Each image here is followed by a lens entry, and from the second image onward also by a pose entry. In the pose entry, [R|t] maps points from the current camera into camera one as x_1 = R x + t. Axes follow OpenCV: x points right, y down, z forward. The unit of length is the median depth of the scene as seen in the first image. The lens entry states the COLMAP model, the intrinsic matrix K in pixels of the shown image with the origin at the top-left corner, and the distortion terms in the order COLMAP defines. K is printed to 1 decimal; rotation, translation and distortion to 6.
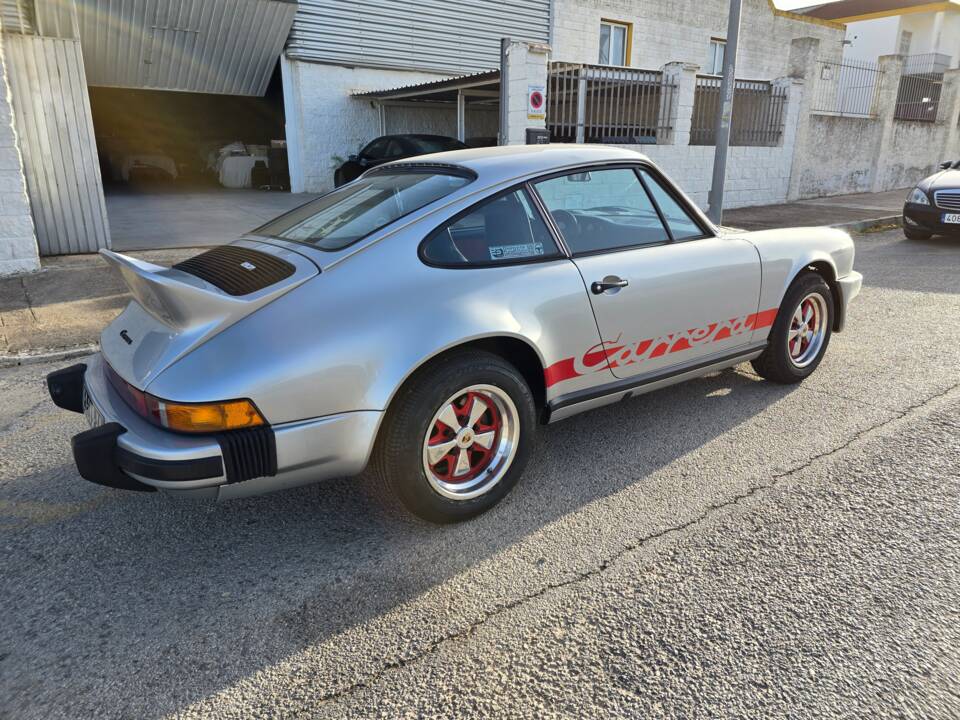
lens RADIAL K [[641.4, 0, 484.0], [0, 641.4, 332.8], [0, 0, 1]] dist [0.048784, -0.045906]
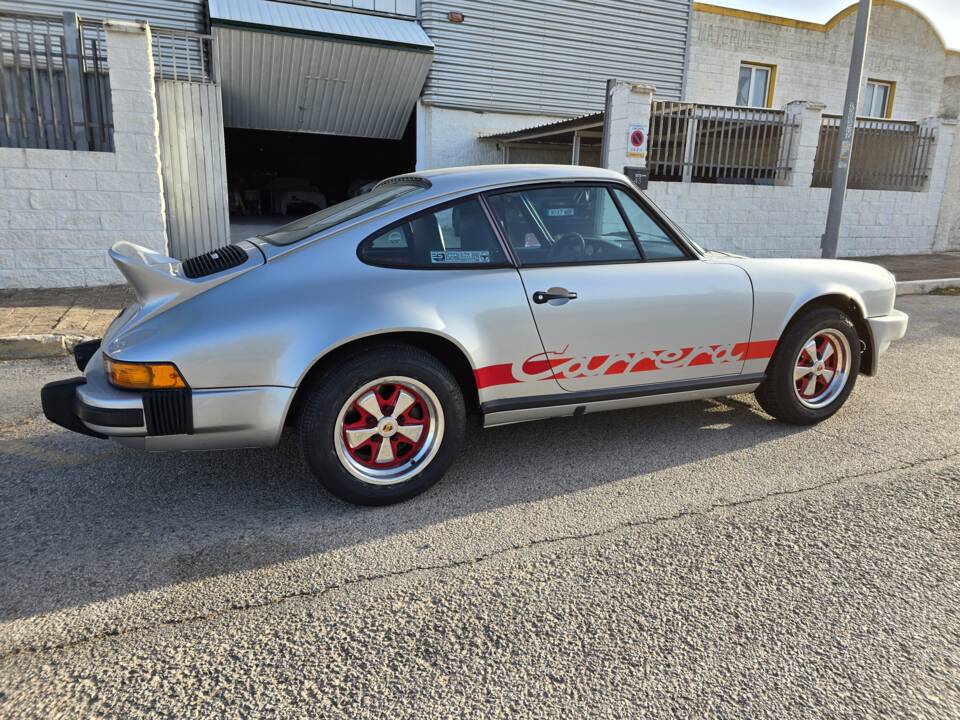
lens RADIAL K [[641.4, 0, 482.4], [0, 641.4, 335.2], [0, 0, 1]] dist [0.048784, -0.045906]
pose [[0.975250, 0.067059, -0.210691, 0.296526], [-0.079744, 0.995443, -0.052292, 0.049133], [0.206224, 0.067799, 0.976153, -0.013950]]
